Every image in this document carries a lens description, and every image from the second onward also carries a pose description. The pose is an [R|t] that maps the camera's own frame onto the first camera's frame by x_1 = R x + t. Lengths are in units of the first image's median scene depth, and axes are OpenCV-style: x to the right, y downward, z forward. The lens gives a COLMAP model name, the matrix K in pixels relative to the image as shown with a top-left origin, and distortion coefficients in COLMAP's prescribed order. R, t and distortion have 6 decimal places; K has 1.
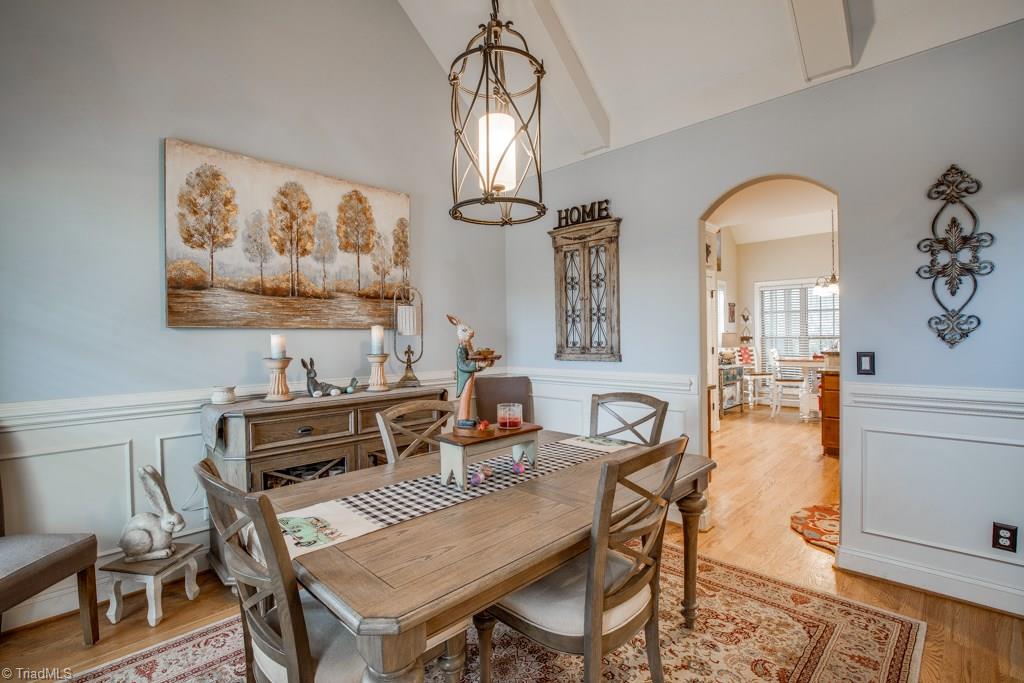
lens RADIAL K [[467.0, 0, 517.5], [0, 467.0, 338.6], [0, 0, 1]] dist [-0.029732, 0.002809]
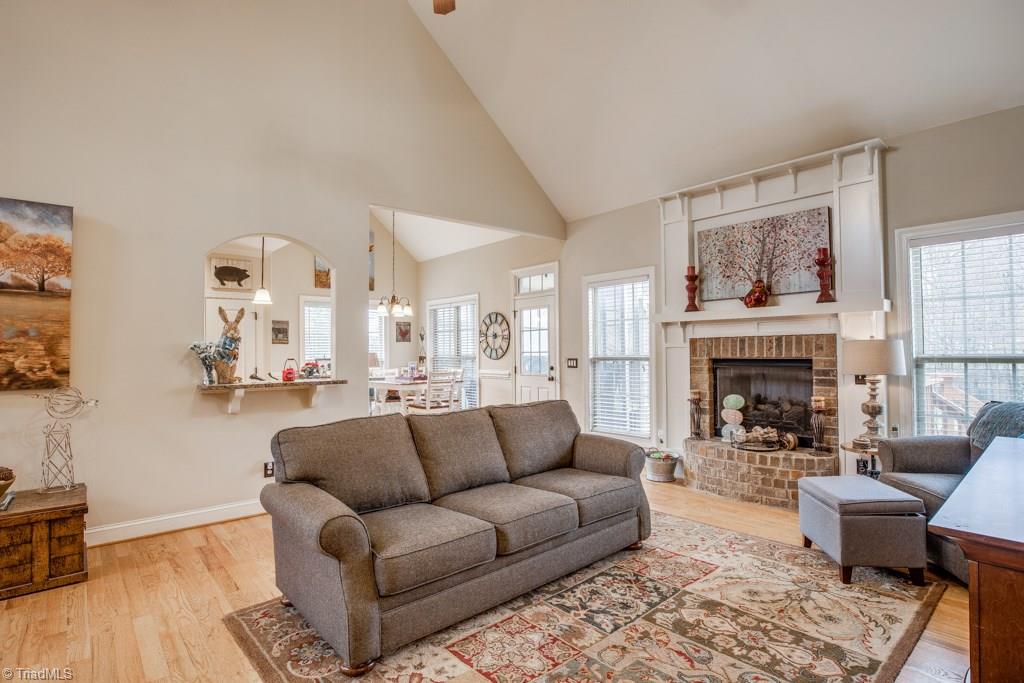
lens RADIAL K [[518.5, 0, 514.7], [0, 518.5, 342.1], [0, 0, 1]] dist [-0.019674, 0.000073]
pose [[0.995691, 0.002891, -0.092687, 2.214036], [-0.005030, 0.999726, -0.022856, -0.028859], [0.092595, 0.023223, 0.995433, -0.182109]]
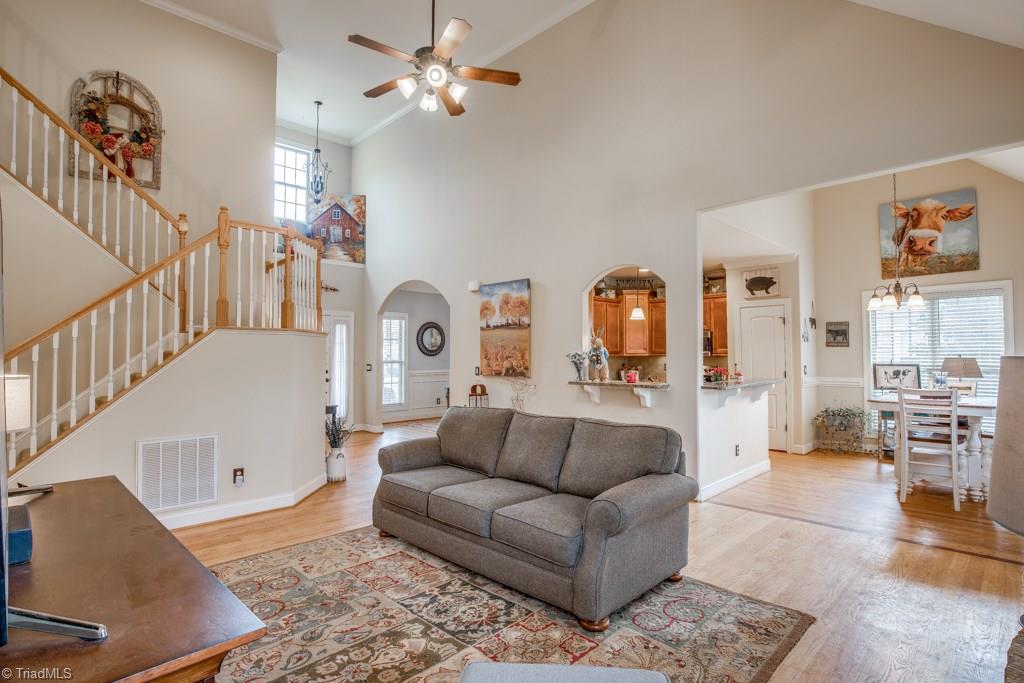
lens RADIAL K [[509.9, 0, 511.5], [0, 509.9, 341.7], [0, 0, 1]] dist [-0.023887, -0.000104]
pose [[-0.035681, -0.011153, -0.999301, 3.196255], [-0.001267, 0.999937, -0.011115, -0.069031], [0.999362, 0.000869, -0.035693, 0.850190]]
